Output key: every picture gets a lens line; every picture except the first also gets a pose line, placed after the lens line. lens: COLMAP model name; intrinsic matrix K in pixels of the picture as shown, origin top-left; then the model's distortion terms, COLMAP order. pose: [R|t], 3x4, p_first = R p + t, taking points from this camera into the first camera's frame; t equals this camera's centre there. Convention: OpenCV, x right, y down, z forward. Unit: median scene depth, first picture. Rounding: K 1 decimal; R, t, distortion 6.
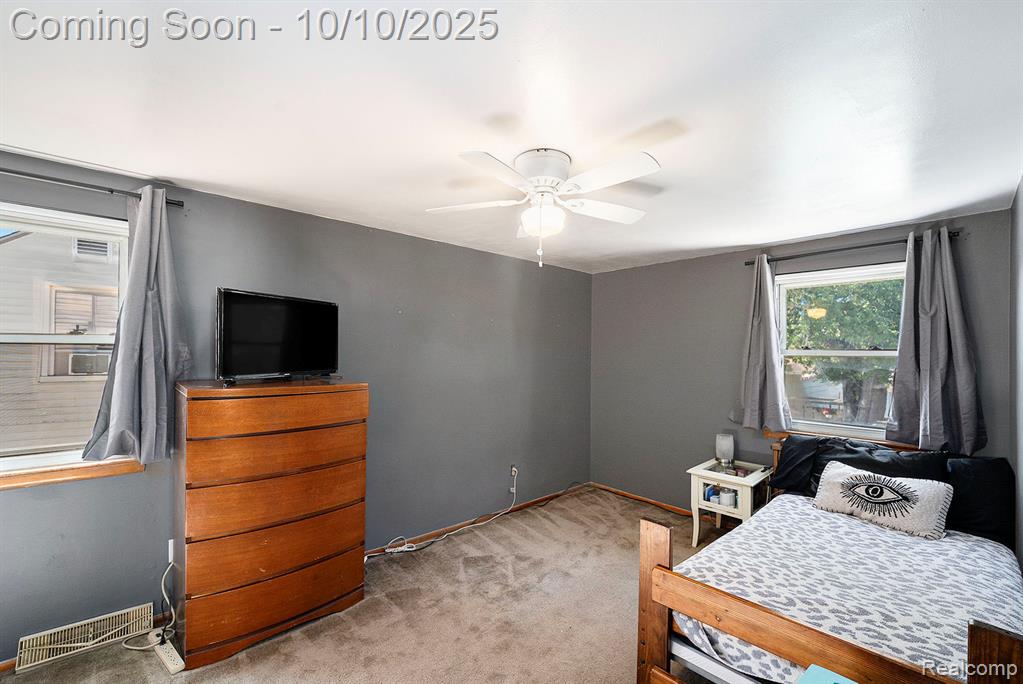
lens RADIAL K [[423.4, 0, 492.3], [0, 423.4, 348.8], [0, 0, 1]] dist [-0.021056, 0.001024]
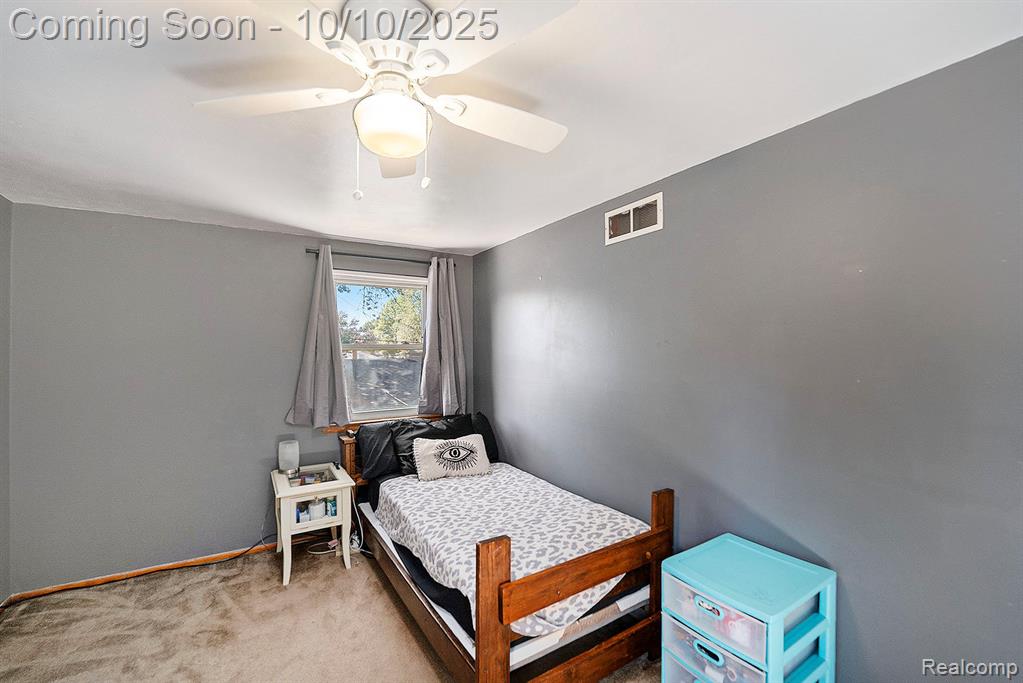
lens RADIAL K [[423.4, 0, 511.0], [0, 423.4, 347.0], [0, 0, 1]] dist [-0.021056, 0.001024]
pose [[0.148501, -0.008540, 0.988875, -0.364823], [-0.003933, 0.999950, 0.009227, -0.002718], [-0.988904, -0.005259, 0.148460, 0.630751]]
